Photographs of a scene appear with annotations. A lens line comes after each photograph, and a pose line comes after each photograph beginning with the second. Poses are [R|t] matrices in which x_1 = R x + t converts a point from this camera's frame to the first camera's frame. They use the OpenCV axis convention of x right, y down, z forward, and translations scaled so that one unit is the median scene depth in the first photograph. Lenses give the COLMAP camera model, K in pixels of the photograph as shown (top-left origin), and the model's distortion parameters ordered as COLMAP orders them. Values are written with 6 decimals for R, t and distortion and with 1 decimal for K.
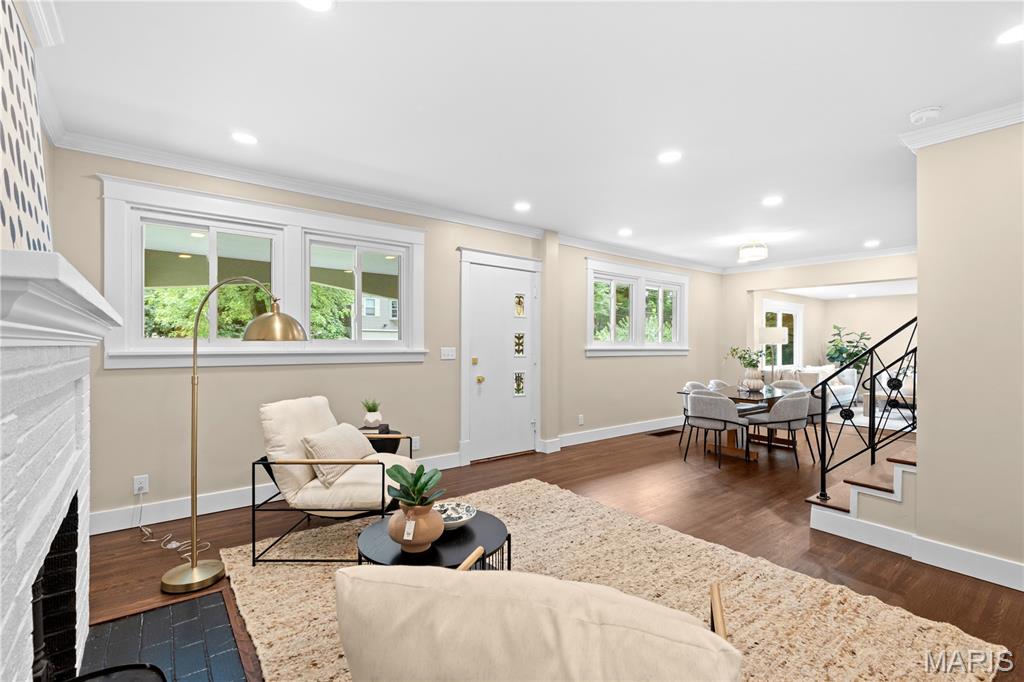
lens RADIAL K [[465.9, 0, 511.3], [0, 465.9, 346.9], [0, 0, 1]] dist [0.004067, 0.000123]
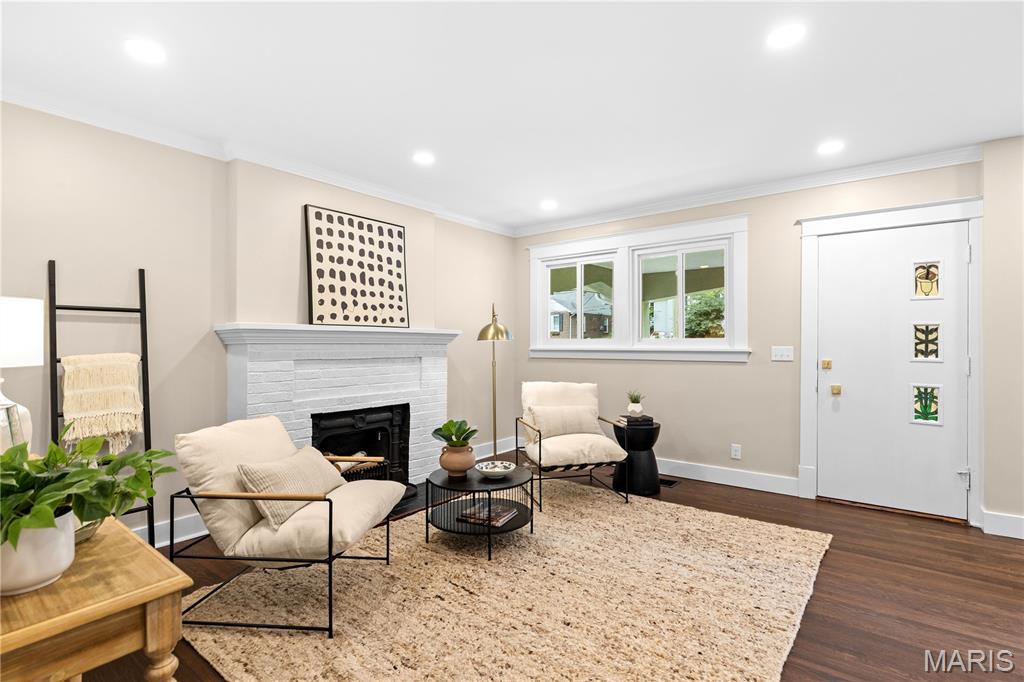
lens RADIAL K [[494.7, 0, 509.9], [0, 494.7, 341.4], [0, 0, 1]] dist [-0.002059, -0.000744]
pose [[0.227273, -0.005267, -0.973817, 0.588816], [-0.001652, 0.999982, -0.005794, -0.001412], [0.973830, 0.002925, 0.227260, 0.325221]]
